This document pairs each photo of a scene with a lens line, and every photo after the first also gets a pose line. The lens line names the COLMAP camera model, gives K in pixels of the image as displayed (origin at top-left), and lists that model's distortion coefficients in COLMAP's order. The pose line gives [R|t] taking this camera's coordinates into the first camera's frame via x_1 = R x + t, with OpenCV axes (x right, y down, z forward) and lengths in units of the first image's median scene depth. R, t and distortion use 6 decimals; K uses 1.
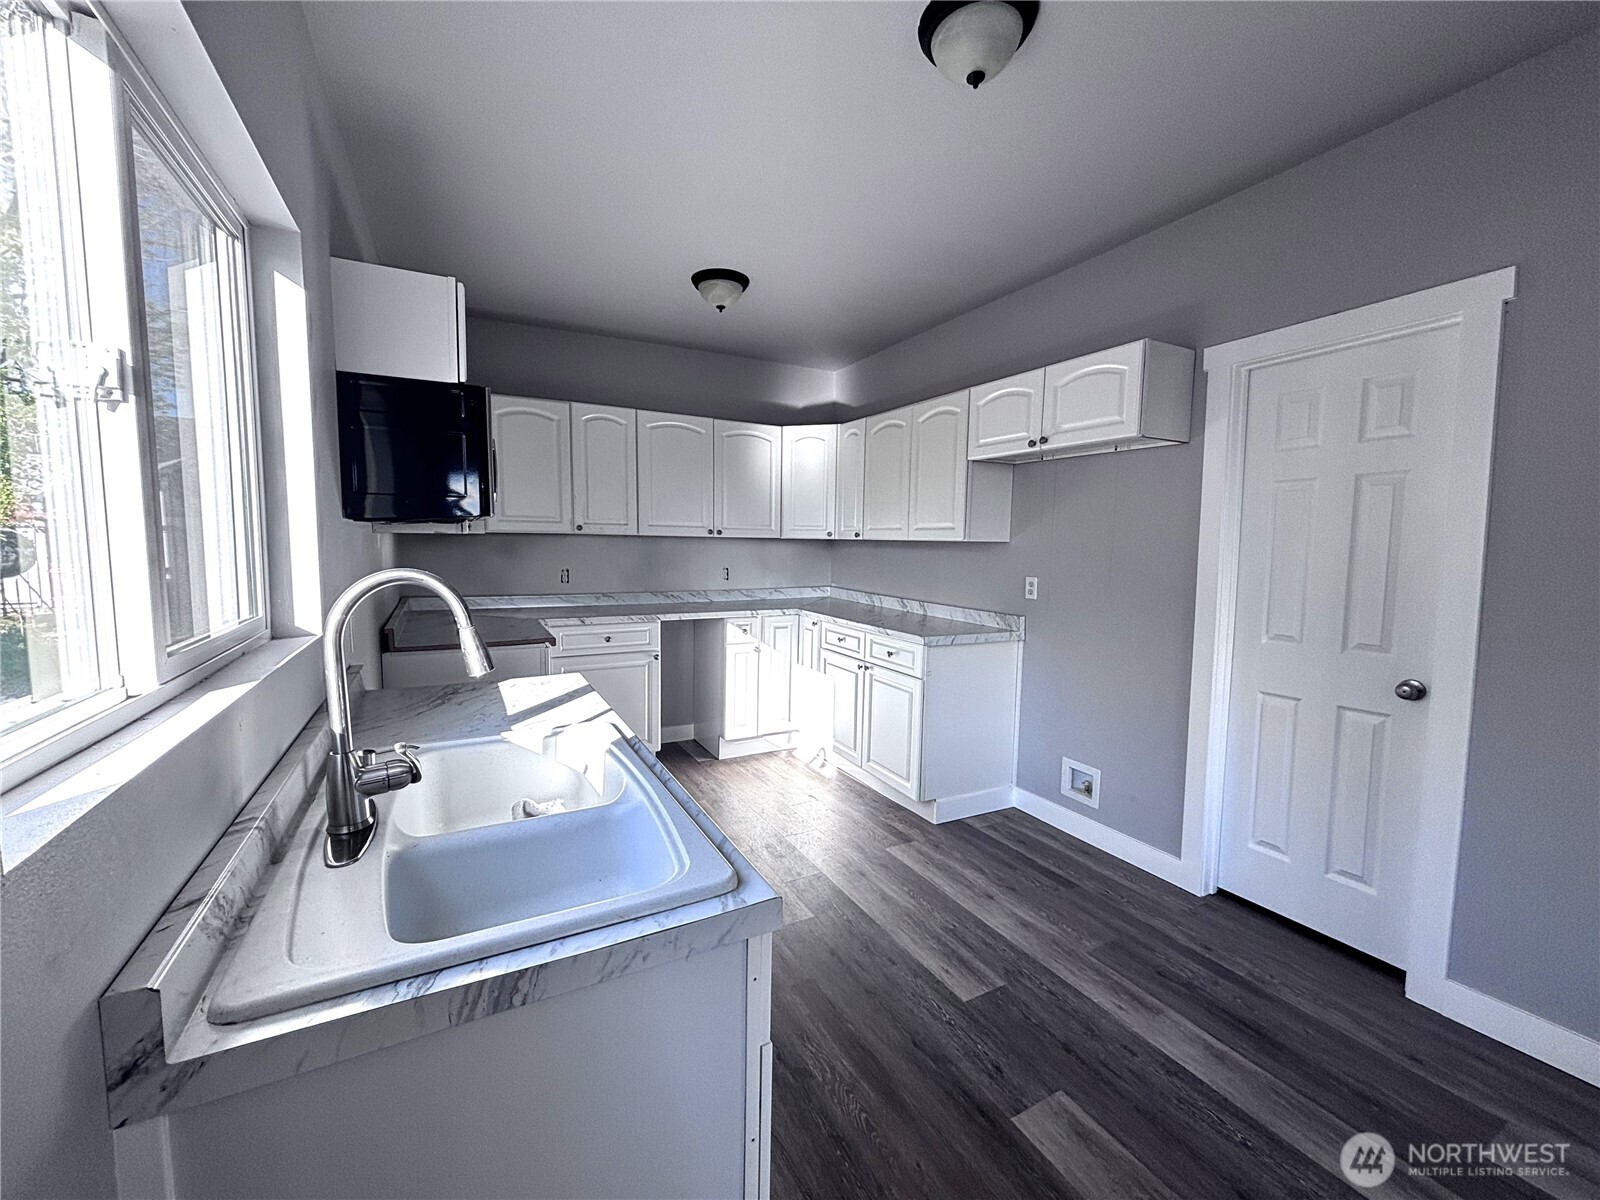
lens RADIAL K [[636.1, 0, 784.9], [0, 636.1, 599.7], [0, 0, 1]] dist [0.000089, -0.001995]
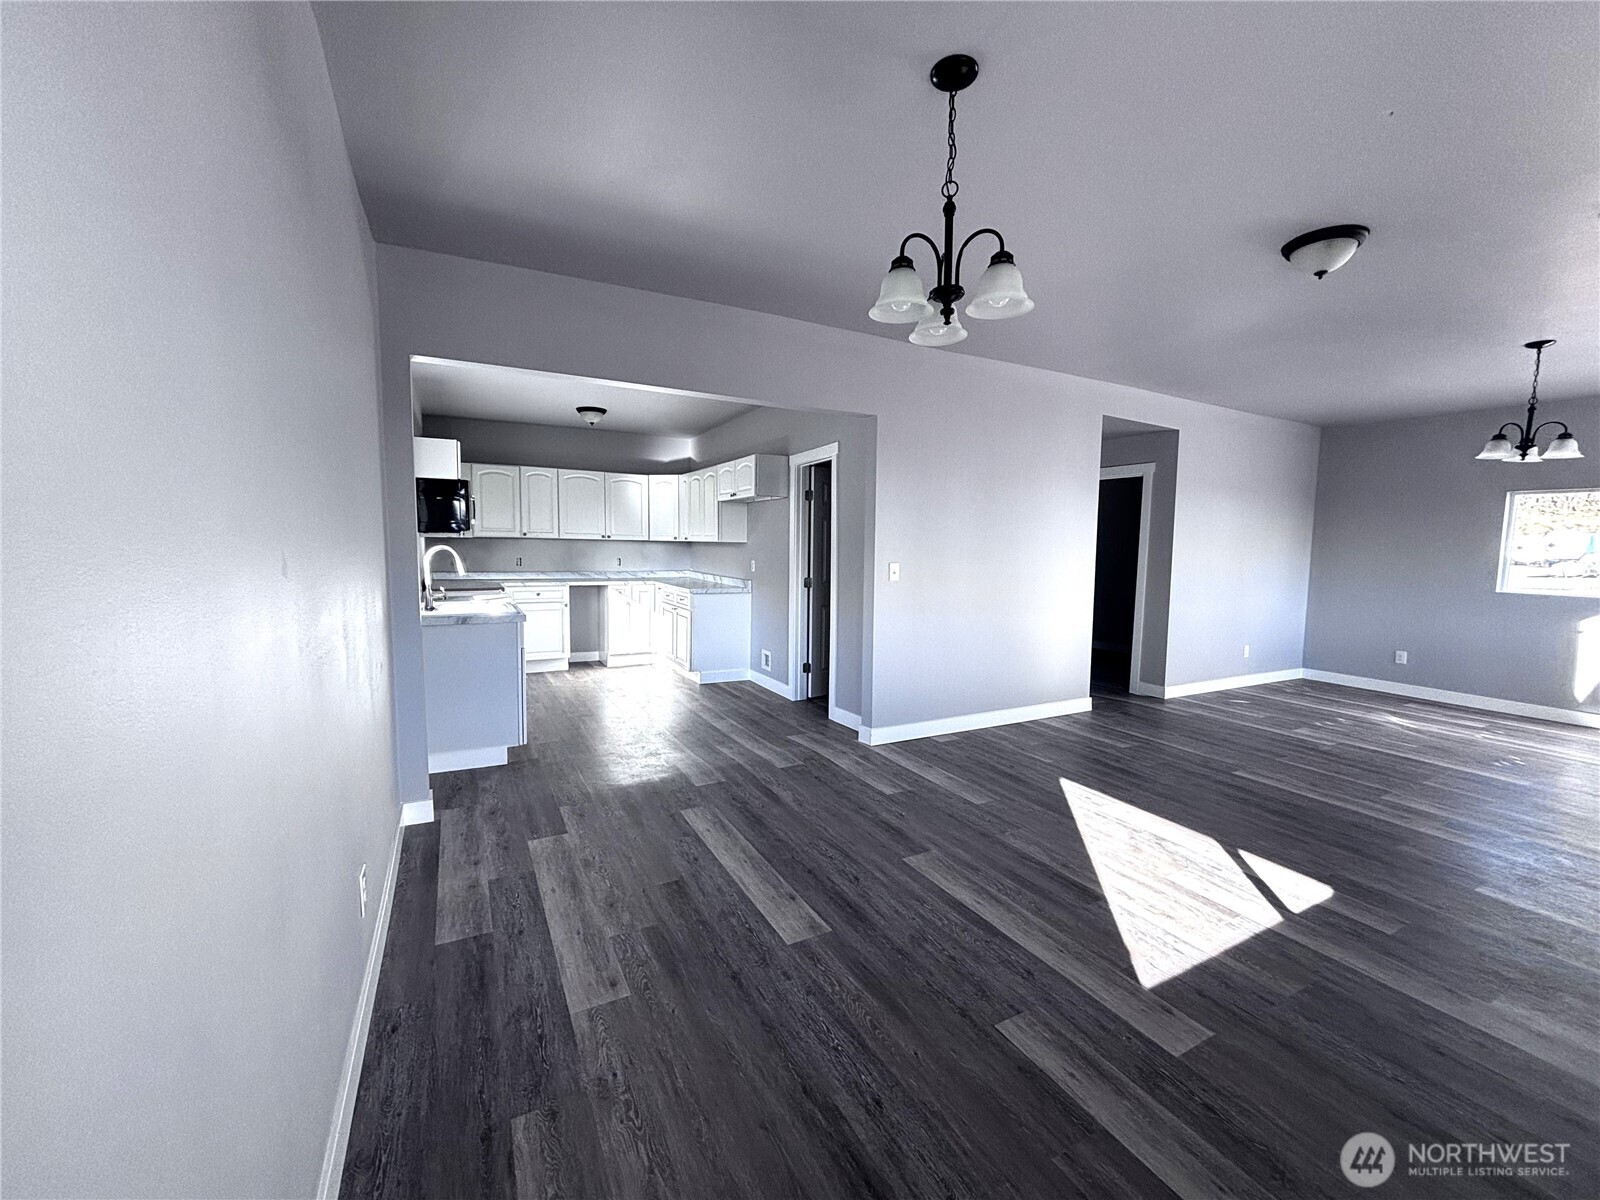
lens RADIAL K [[636.1, 0, 797.2], [0, 636.1, 595.5], [0, 0, 1]] dist [0.000089, -0.001995]
pose [[0.999881, -0.000226, 0.015417, 0.429395], [0.000451, 0.999893, -0.014600, 0.088812], [-0.015412, 0.014606, 0.999775, -0.831294]]
